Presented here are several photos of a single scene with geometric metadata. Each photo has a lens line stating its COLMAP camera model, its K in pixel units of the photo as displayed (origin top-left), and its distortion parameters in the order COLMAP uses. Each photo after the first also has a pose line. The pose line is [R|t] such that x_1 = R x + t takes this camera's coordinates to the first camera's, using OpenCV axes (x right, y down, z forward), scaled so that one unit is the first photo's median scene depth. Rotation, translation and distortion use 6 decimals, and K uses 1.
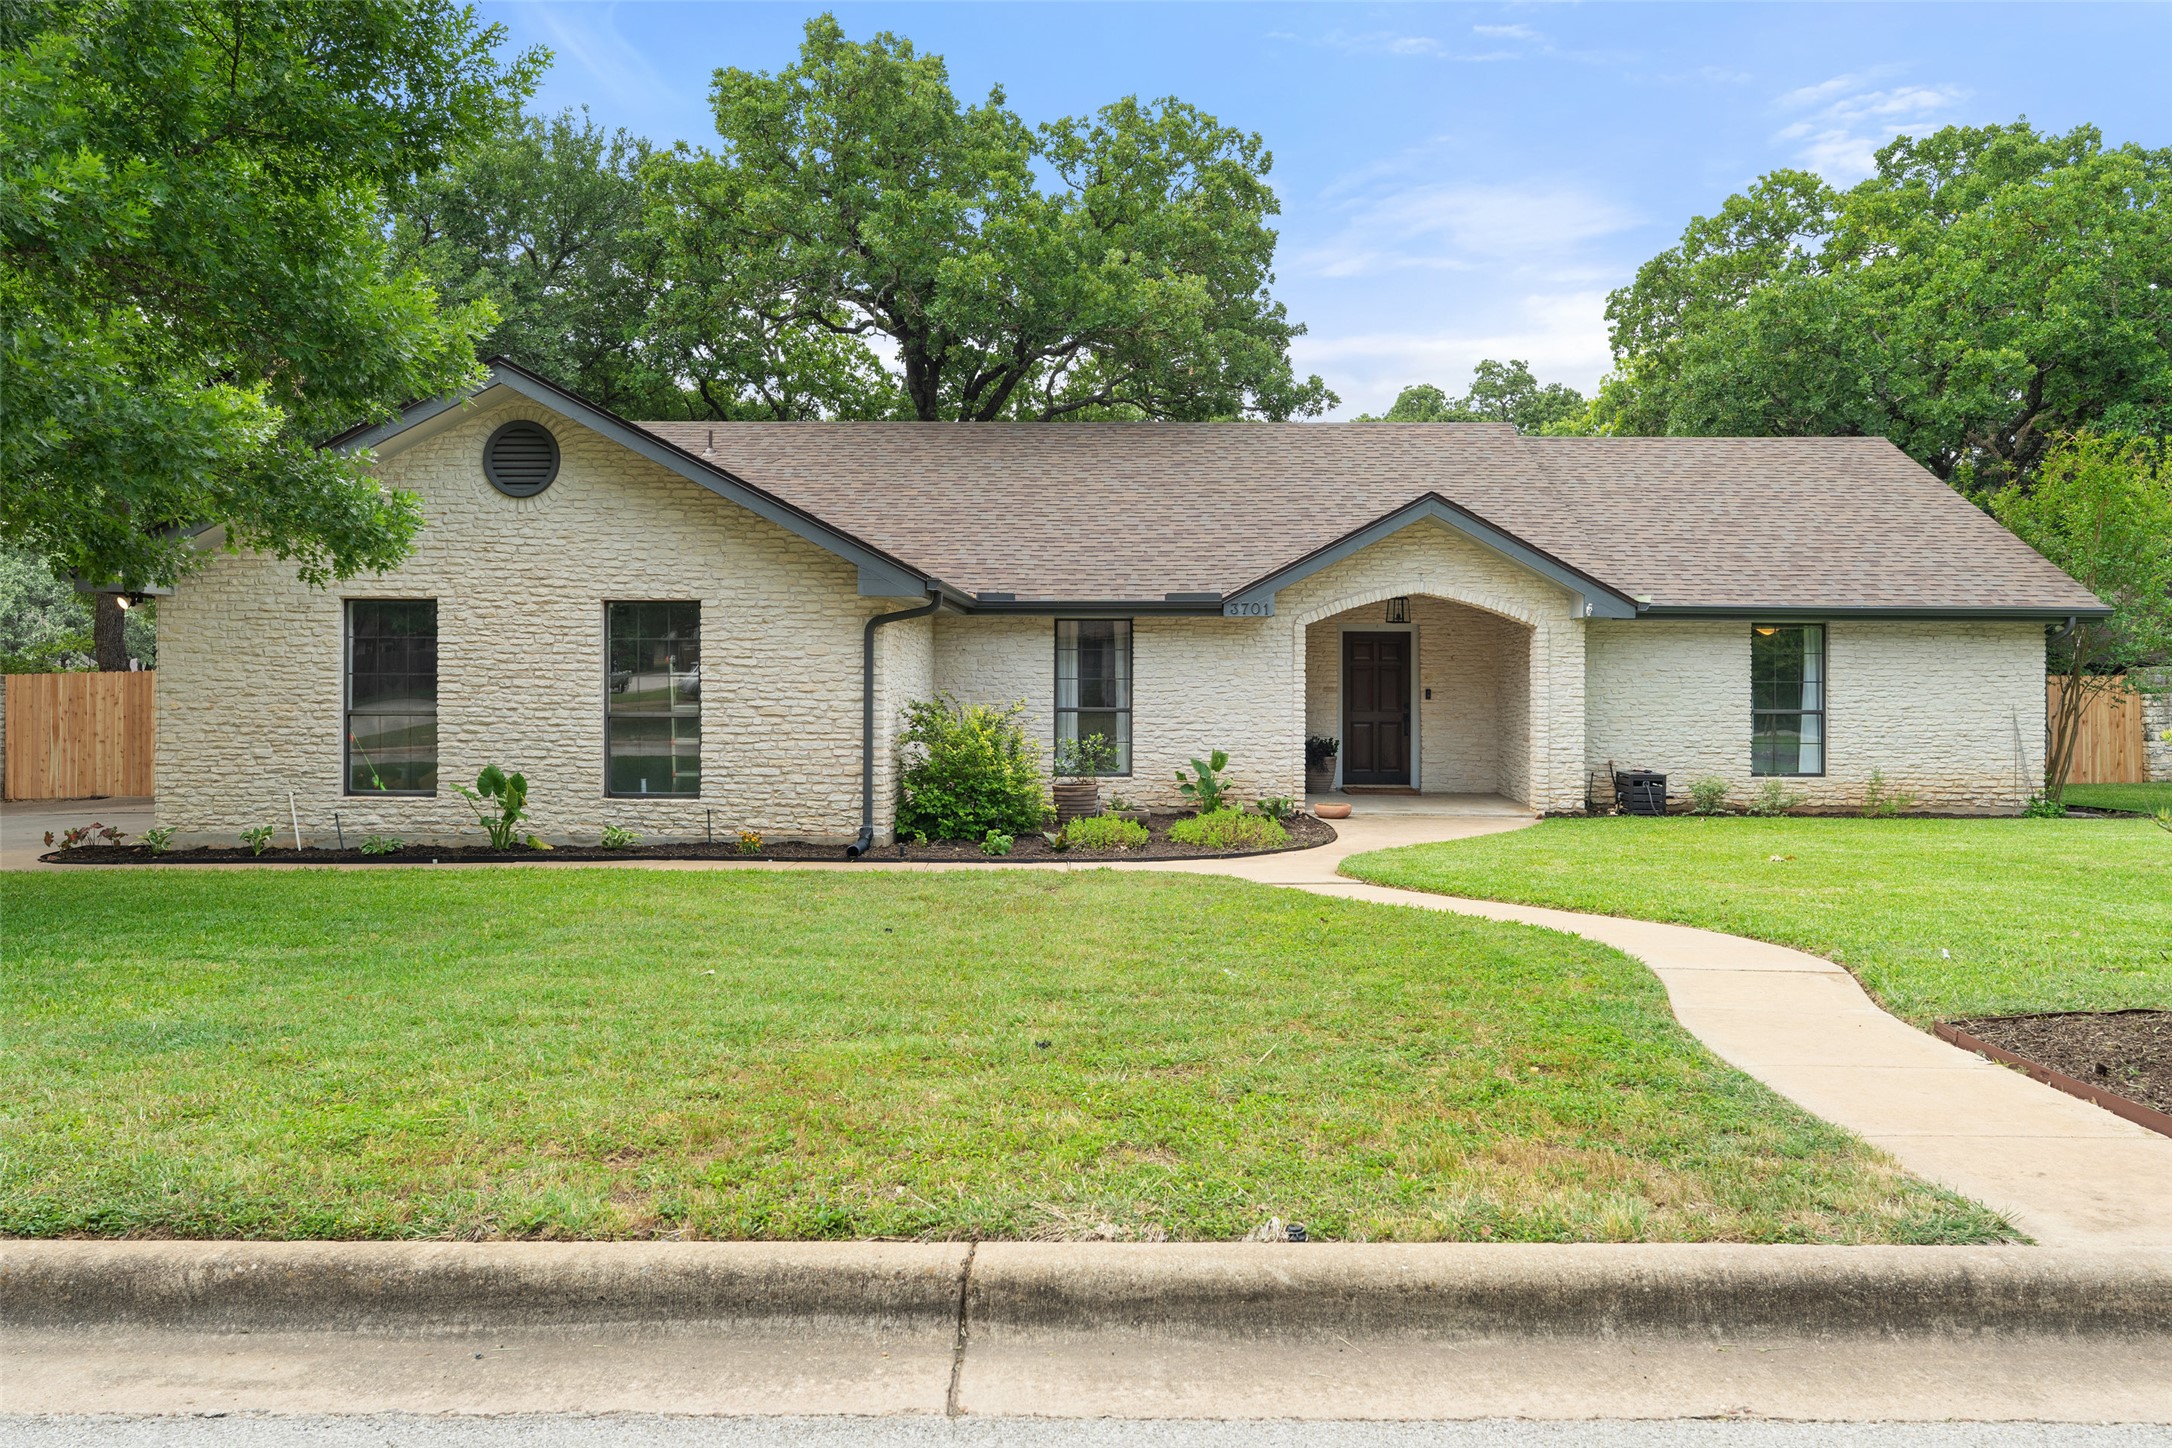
lens RADIAL K [[1529.7, 0, 1090.5], [0, 1529.7, 684.2], [0, 0, 1]] dist [0.000605, 0.000923]
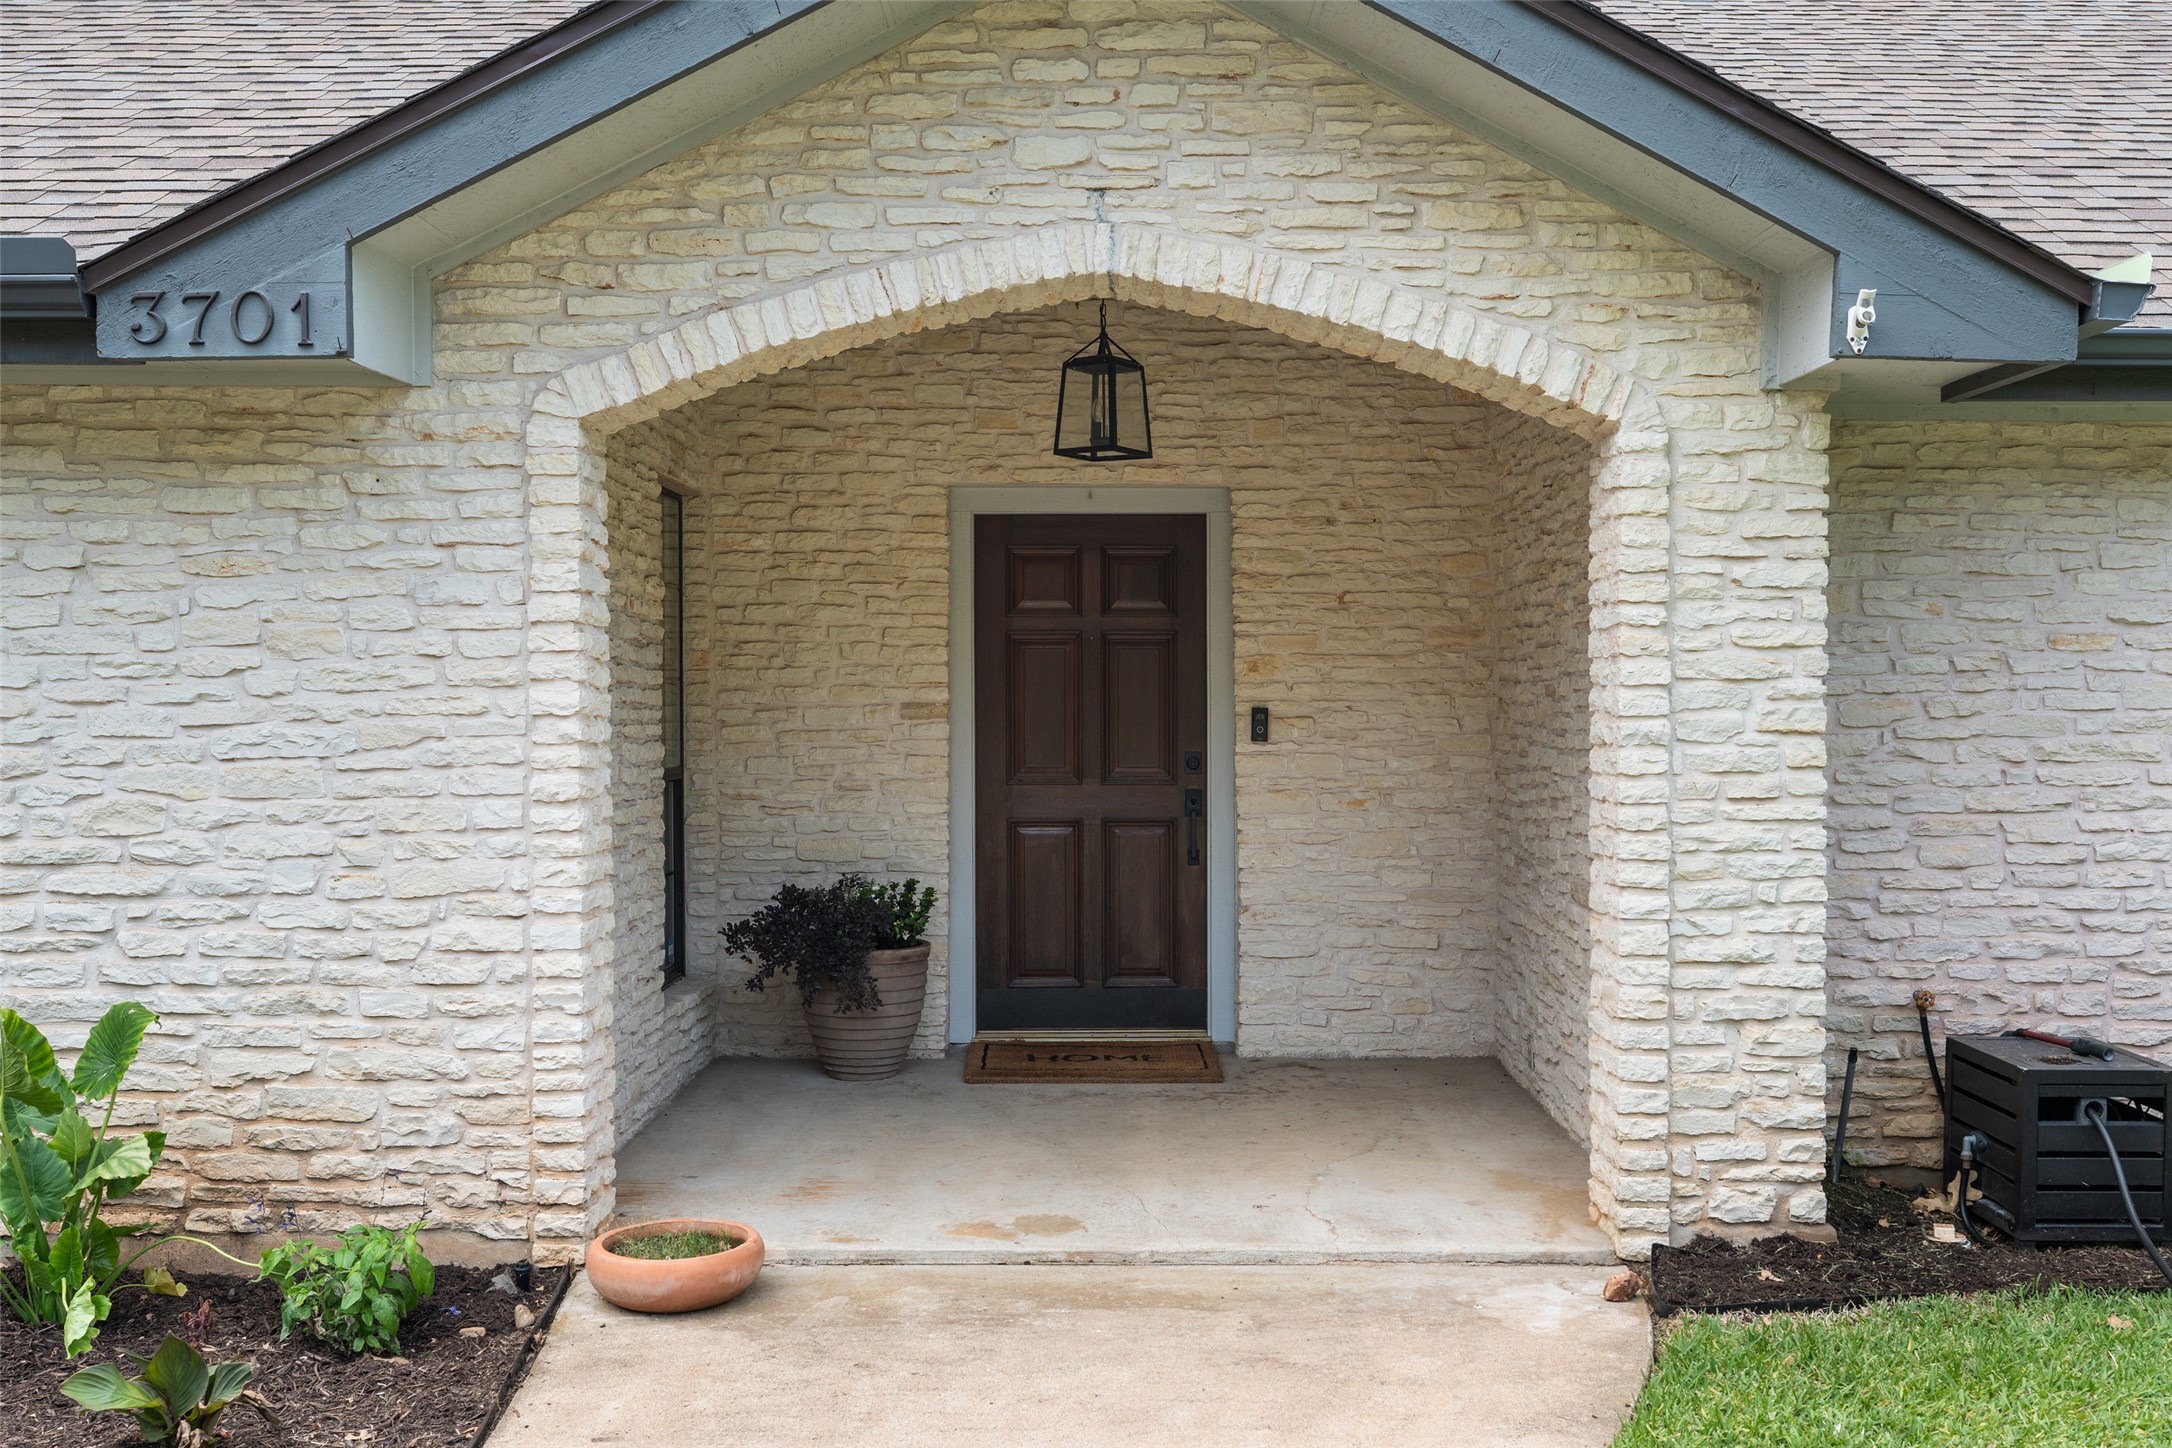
lens RADIAL K [[2015.2, 0, 1082.9], [0, 2015.2, 766.8], [0, 0, 1]] dist [0.003014, 0.002890]
pose [[0.999949, -0.007377, 0.006872, 0.215279], [0.007187, 0.999604, 0.027209, 0.004489], [-0.007070, -0.027159, 0.999606, 0.717345]]
